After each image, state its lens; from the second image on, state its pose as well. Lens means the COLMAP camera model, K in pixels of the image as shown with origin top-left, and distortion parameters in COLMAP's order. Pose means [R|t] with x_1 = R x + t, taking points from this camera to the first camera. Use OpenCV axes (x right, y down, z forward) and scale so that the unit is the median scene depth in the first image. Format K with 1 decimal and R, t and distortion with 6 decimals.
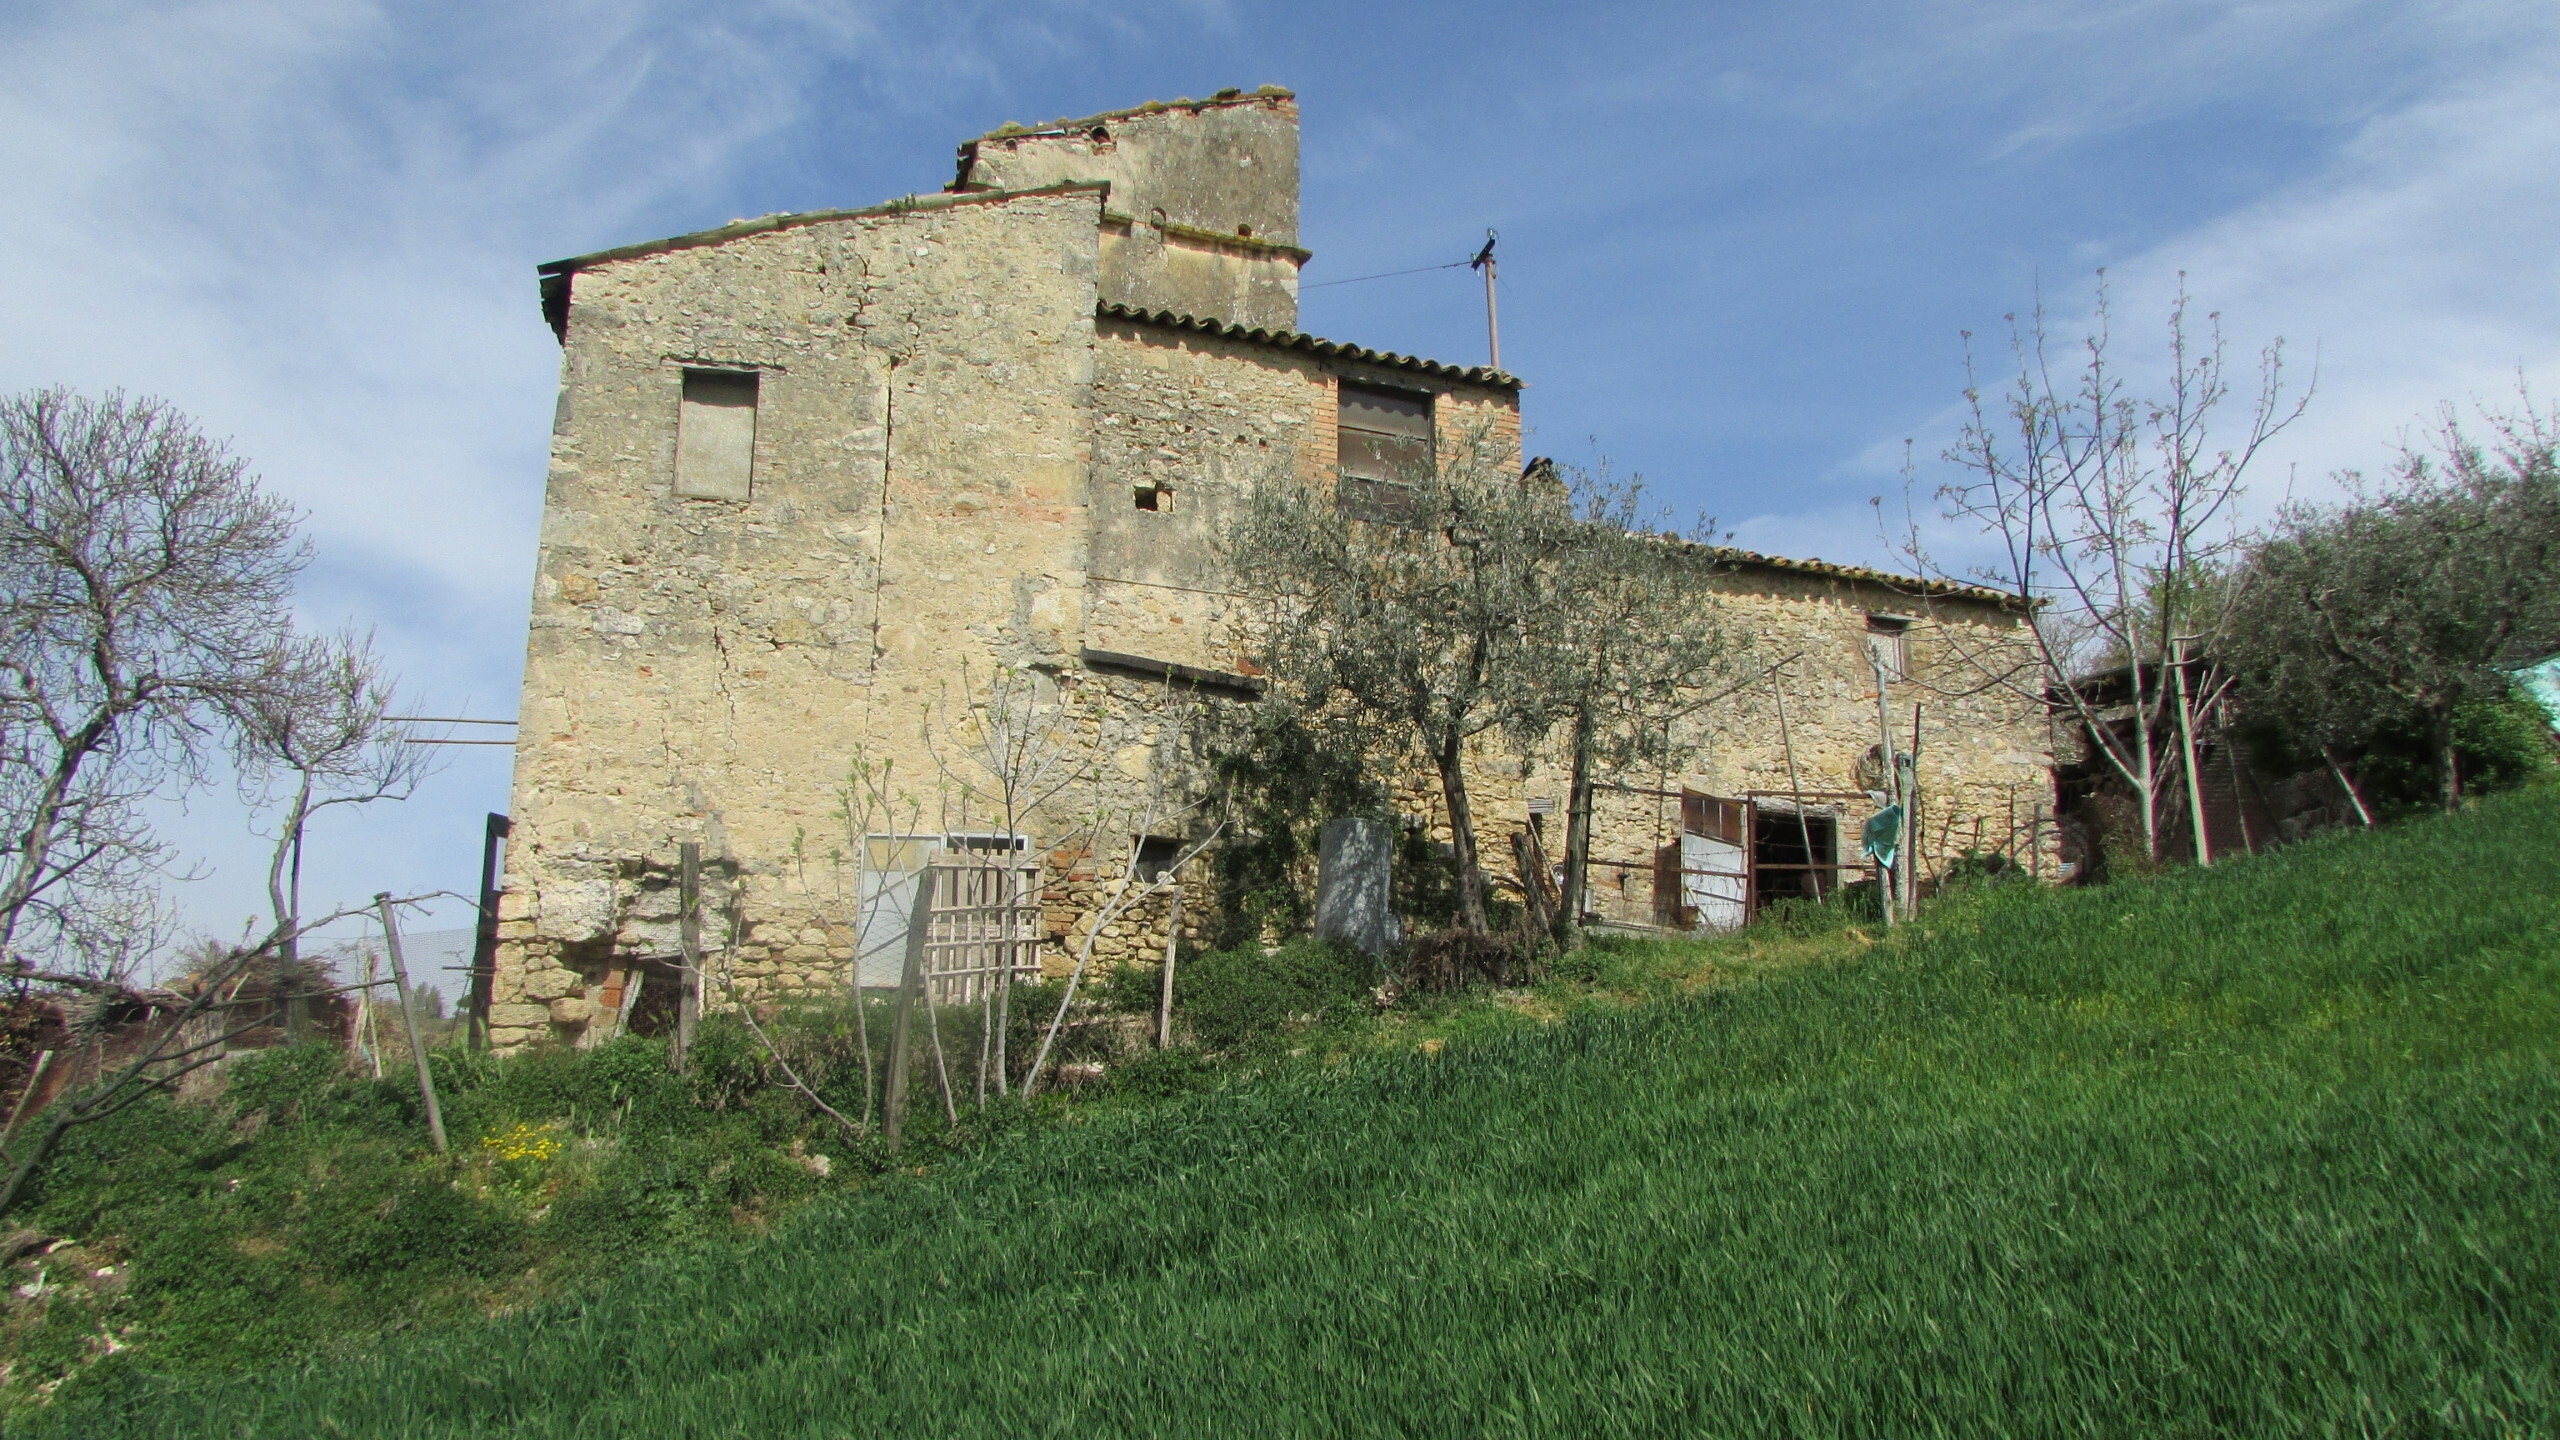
lens RADIAL K [[1833.4, 0, 1279.6], [0, 1833.4, 717.9], [0, 0, 1]] dist [-0.035643, -0.001191]
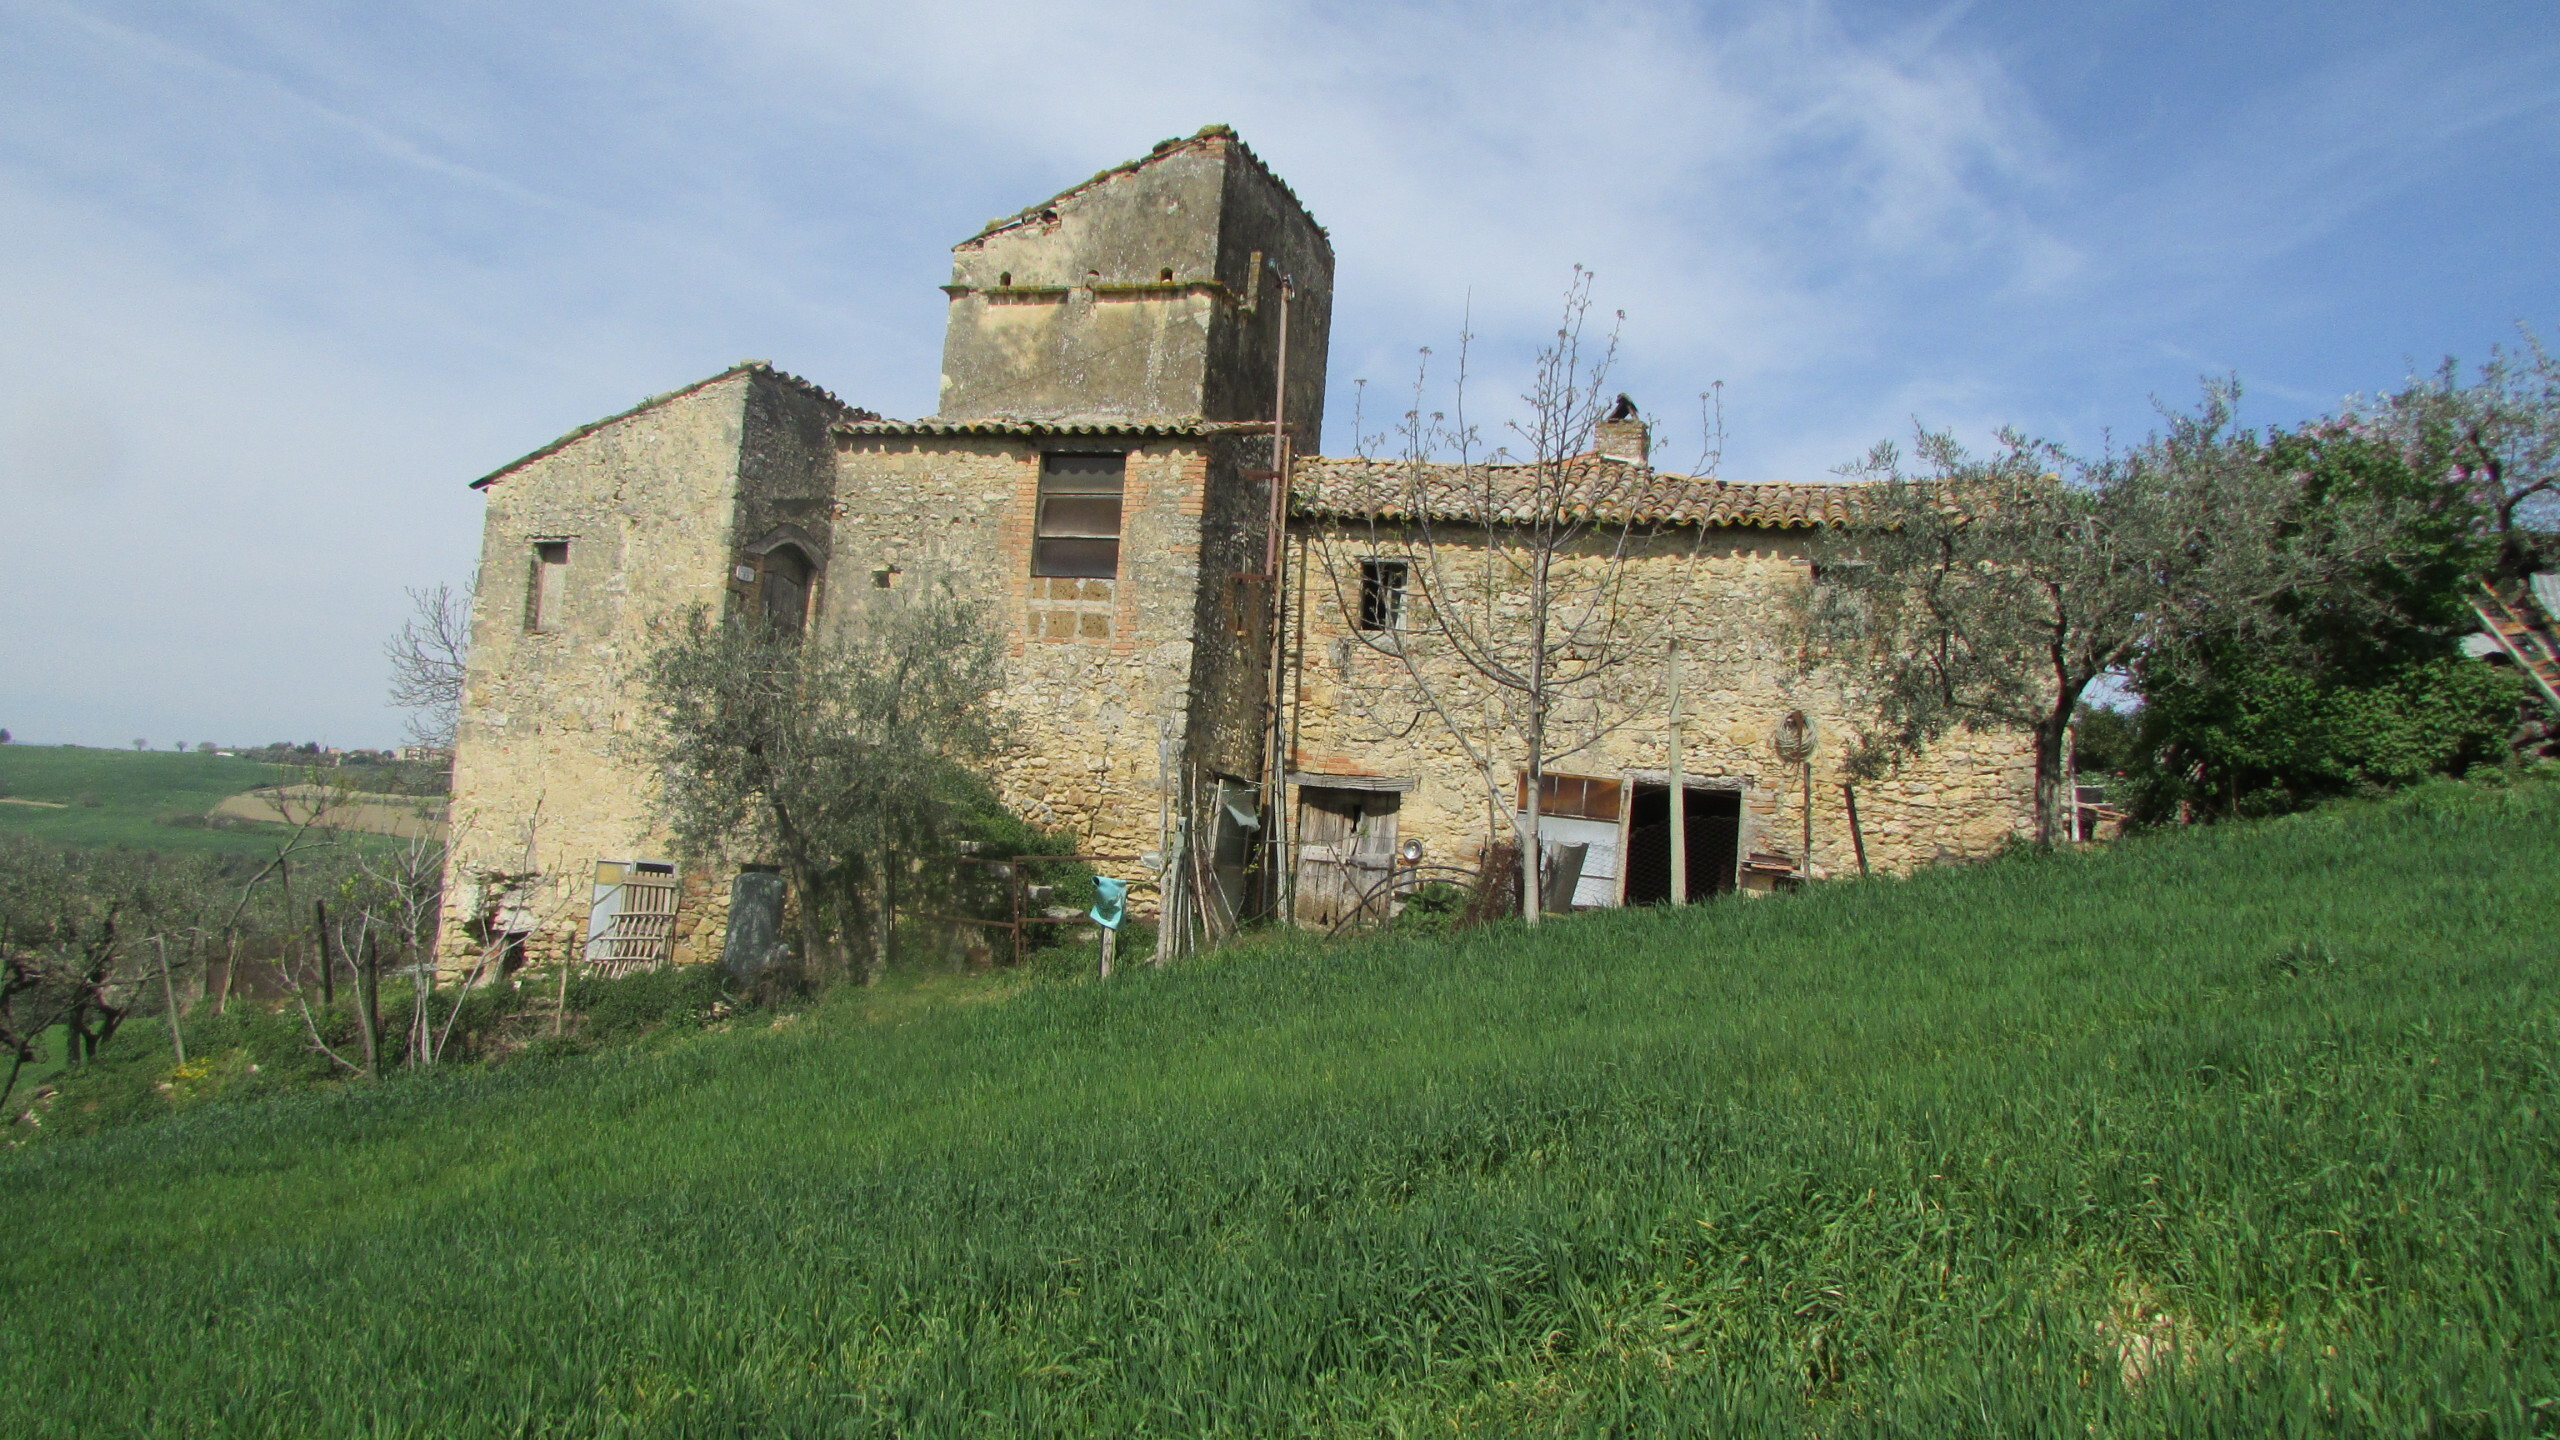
lens RADIAL K [[1833.4, 0, 1269.6], [0, 1833.4, 724.9], [0, 0, 1]] dist [-0.035643, -0.001191]
pose [[0.784333, 0.001354, -0.620338, 0.890197], [0.079247, 0.991586, 0.102360, -0.121785], [0.615257, -0.129444, 0.777626, 0.147720]]
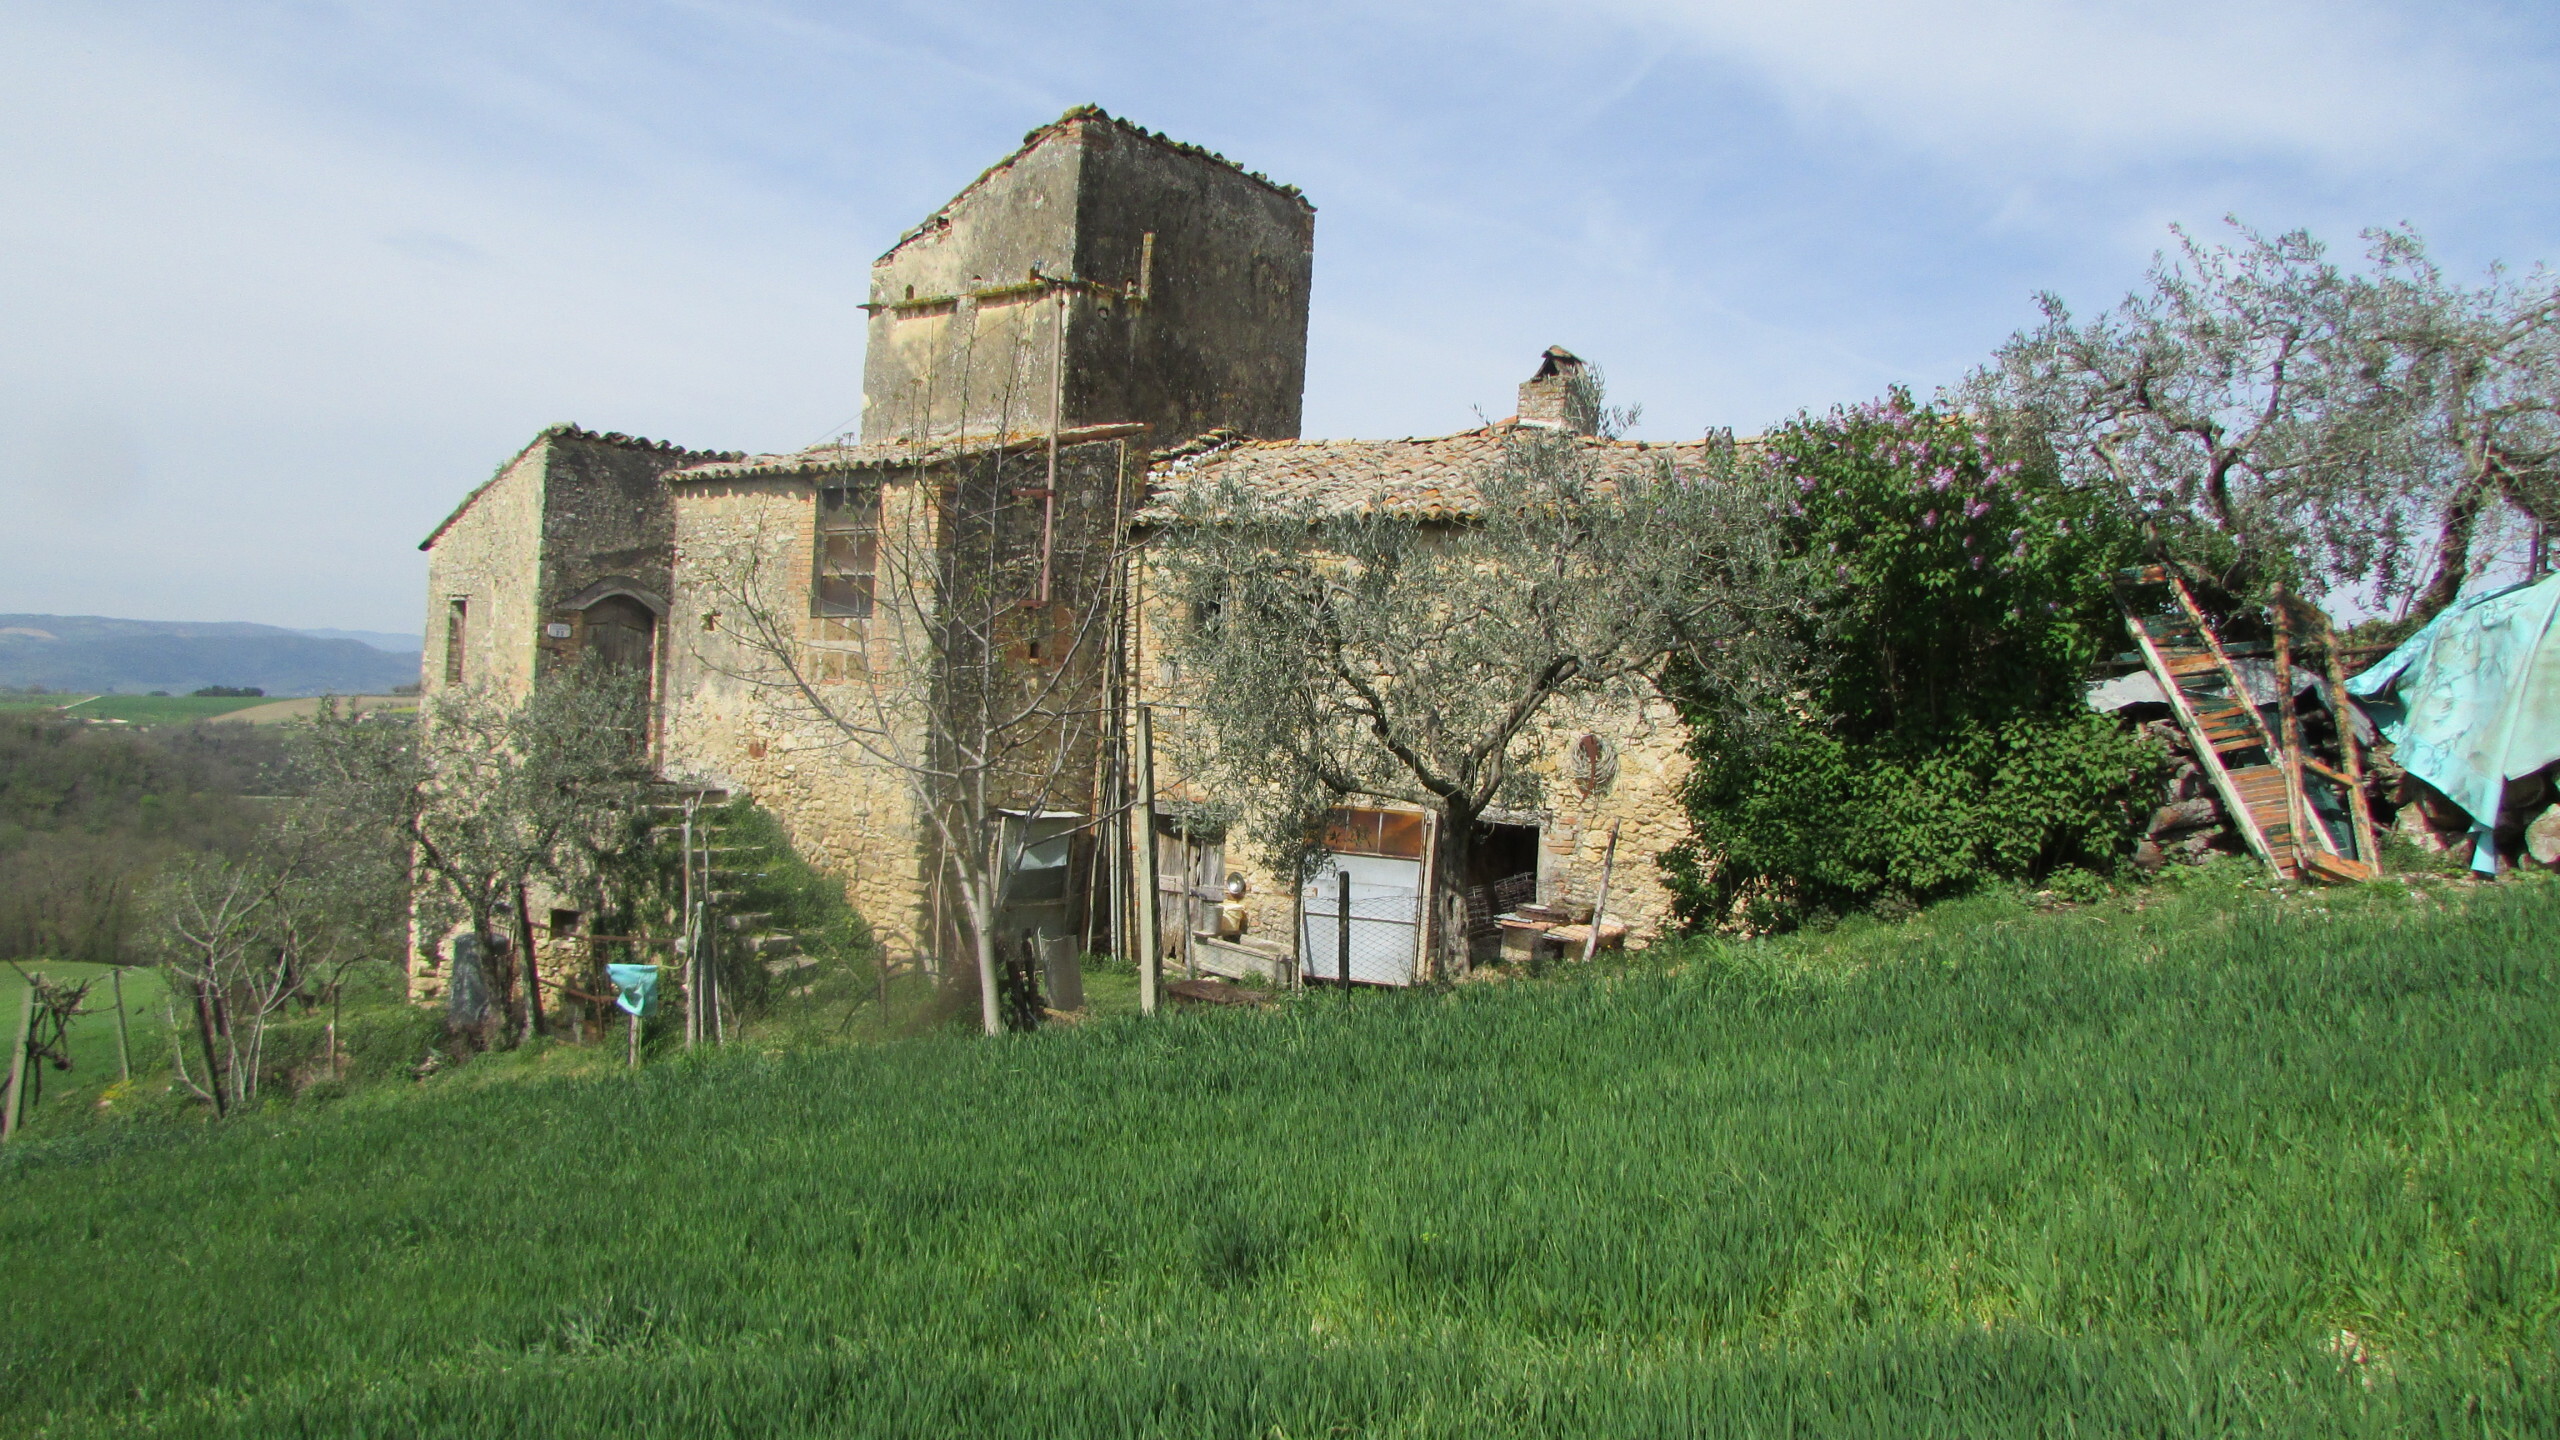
lens RADIAL K [[1833.4, 0, 1275.5], [0, 1833.4, 732.3], [0, 0, 1]] dist [-0.035643, -0.001191]
pose [[0.522600, 0.023104, -0.852265, 1.192376], [0.152561, 0.980964, 0.120142, -0.130936], [0.838817, -0.192809, 0.509127, 0.625988]]
